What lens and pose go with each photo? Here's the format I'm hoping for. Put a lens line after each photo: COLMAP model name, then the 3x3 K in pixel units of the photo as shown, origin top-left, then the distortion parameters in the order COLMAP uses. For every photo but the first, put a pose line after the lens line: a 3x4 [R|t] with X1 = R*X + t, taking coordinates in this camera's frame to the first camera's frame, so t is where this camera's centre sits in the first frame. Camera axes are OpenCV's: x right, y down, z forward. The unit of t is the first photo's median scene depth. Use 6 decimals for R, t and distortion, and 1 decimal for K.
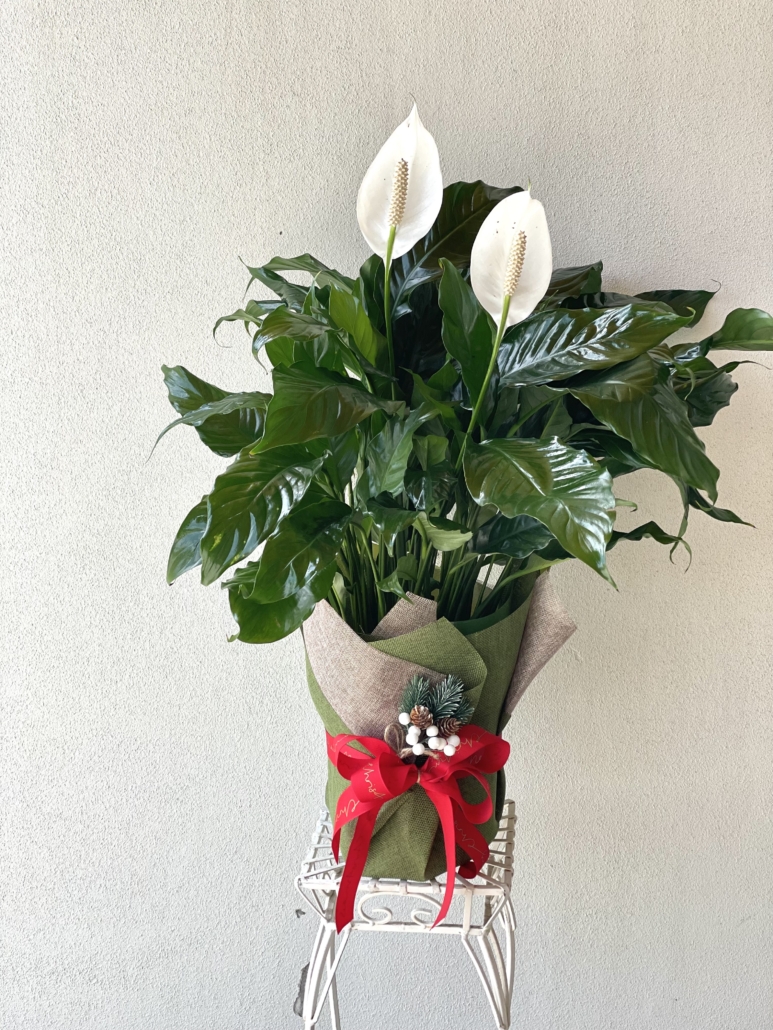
lens RADIAL K [[1522.0, 0, 381.2], [0, 1522.0, 511.6], [0, 0, 1]] dist [0.051563, 0.000000]
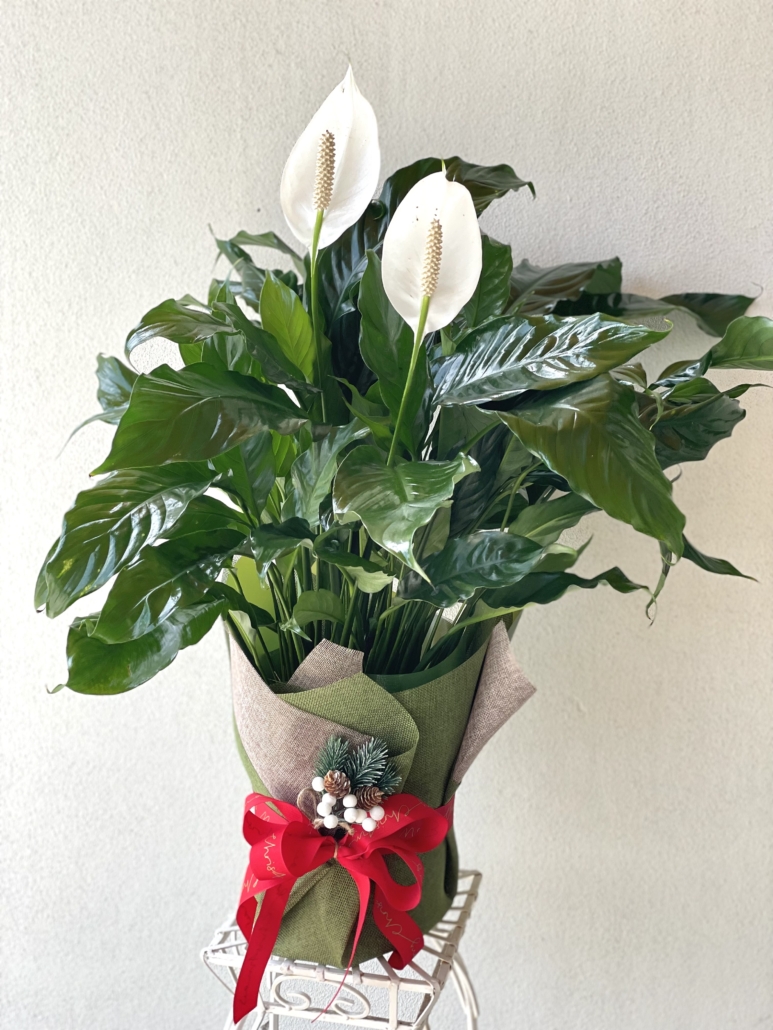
lens RADIAL K [[1522.0, 0, 384.1], [0, 1522.0, 510.8], [0, 0, 1]] dist [0.051563, 0.000000]
pose [[0.992208, 0.057071, -0.110757, 0.131317], [-0.055068, 0.998260, 0.021064, -0.035963], [0.111766, -0.014800, 0.993624, 0.145331]]
